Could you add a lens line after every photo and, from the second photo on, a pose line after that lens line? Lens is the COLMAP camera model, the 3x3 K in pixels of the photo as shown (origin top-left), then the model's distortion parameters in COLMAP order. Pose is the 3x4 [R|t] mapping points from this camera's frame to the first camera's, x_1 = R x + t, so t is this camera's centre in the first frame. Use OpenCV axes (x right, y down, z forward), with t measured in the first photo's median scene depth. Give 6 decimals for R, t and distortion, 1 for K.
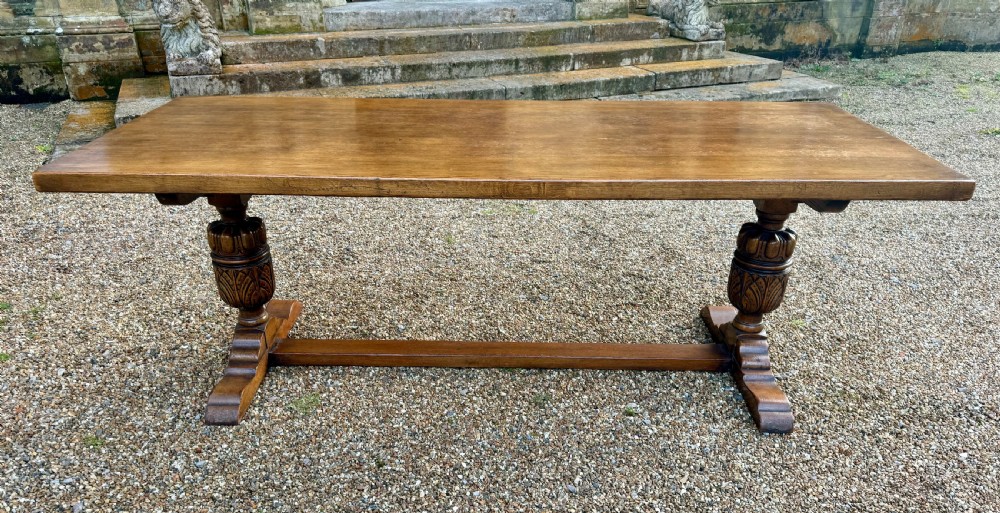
lens RADIAL K [[709.6, 0, 498.2], [0, 709.6, 315.9], [0, 0, 1]] dist [0.049547, -0.063601]
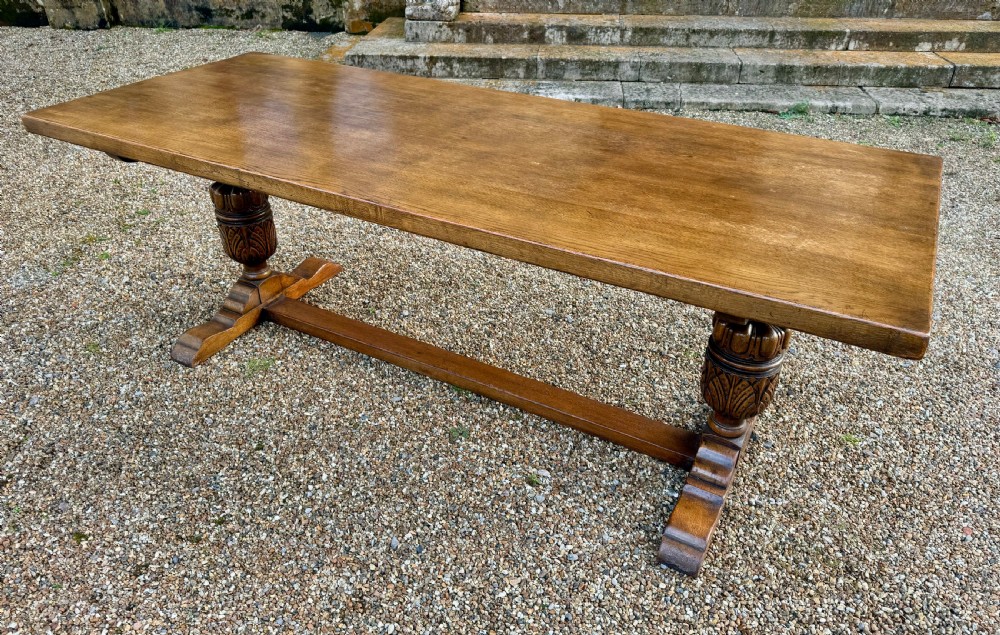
lens RADIAL K [[708.8, 0, 500.9], [0, 708.8, 318.9], [0, 0, 1]] dist [0.039483, -0.045212]
pose [[0.883213, 0.252550, -0.395163, 0.403053], [-0.222724, 0.967409, 0.120475, -0.135738], [0.412710, -0.018393, 0.910677, 0.186695]]
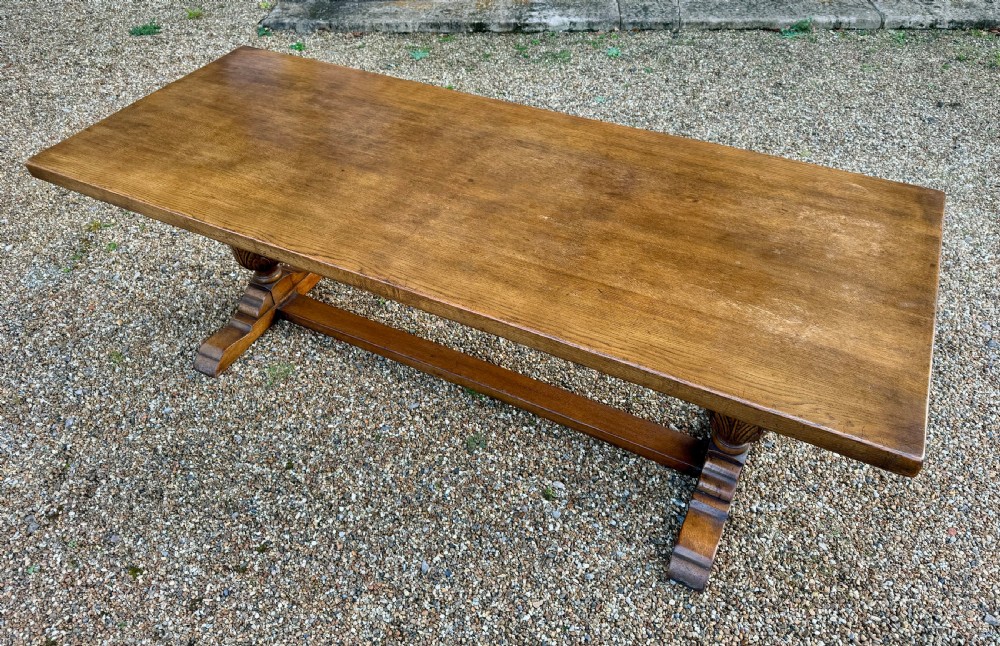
lens RADIAL K [[710.6, 0, 497.7], [0, 710.6, 288.2], [0, 0, 1]] dist [0.032501, -0.036609]
pose [[0.894494, 0.269495, -0.356725, 0.350119], [-0.184095, 0.949140, 0.255424, -0.310625], [0.407418, -0.162804, 0.898613, 0.171624]]
